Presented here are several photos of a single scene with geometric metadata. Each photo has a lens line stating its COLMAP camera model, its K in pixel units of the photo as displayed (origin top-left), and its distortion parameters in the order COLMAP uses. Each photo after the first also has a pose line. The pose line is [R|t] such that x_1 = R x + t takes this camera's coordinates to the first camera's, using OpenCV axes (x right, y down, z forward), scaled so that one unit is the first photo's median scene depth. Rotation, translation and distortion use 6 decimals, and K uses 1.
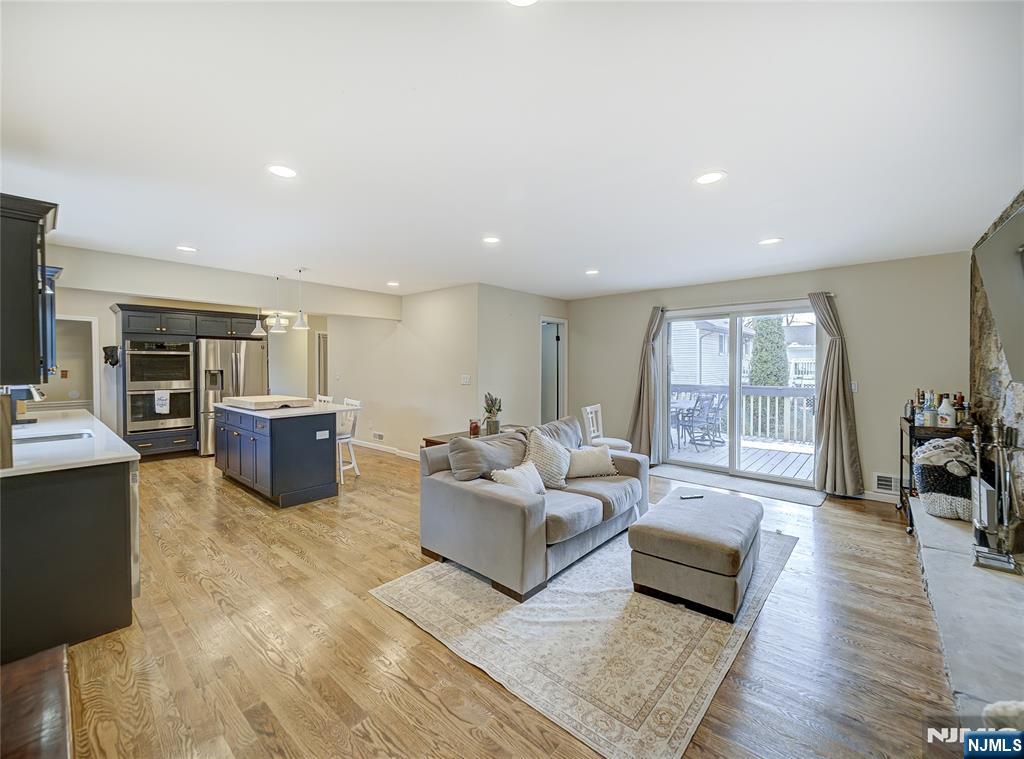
lens RADIAL K [[420.5, 0, 513.7], [0, 420.5, 368.3], [0, 0, 1]] dist [-0.000276, 0.000062]
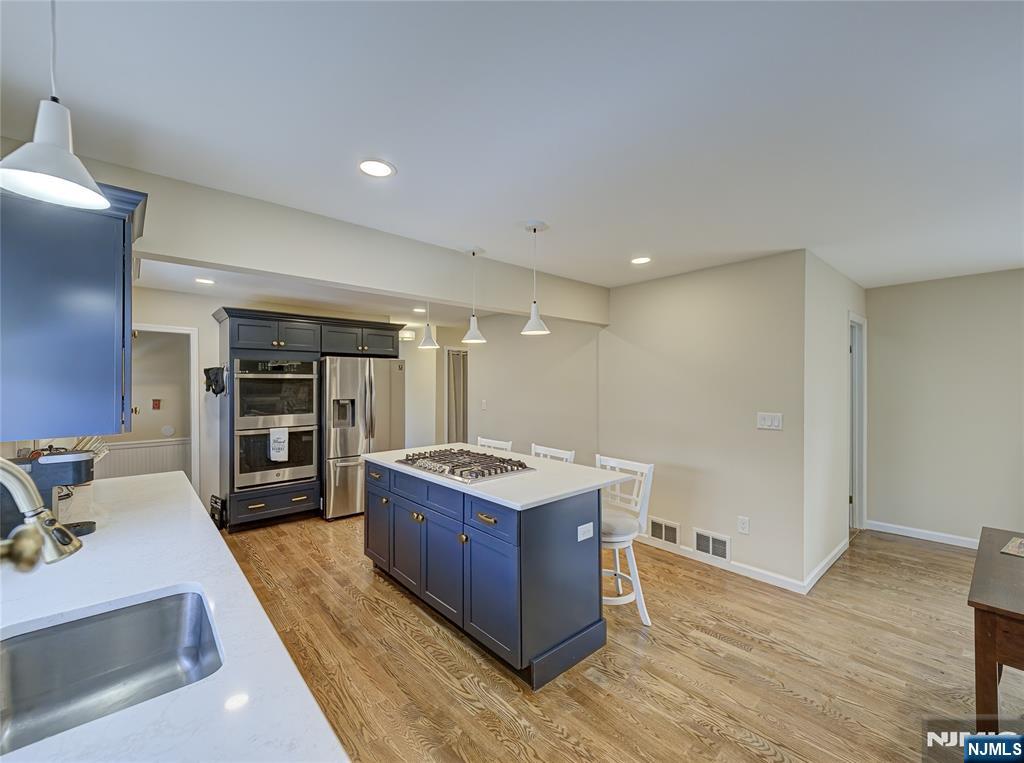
lens RADIAL K [[422.8, 0, 512.0], [0, 422.8, 381.5], [0, 0, 1]] dist [0.016744, -0.000081]
pose [[0.991692, -0.002450, -0.128610, -0.349188], [0.000872, 0.999924, -0.012327, -0.018438], [0.128630, 0.012112, 0.991619, 0.332048]]
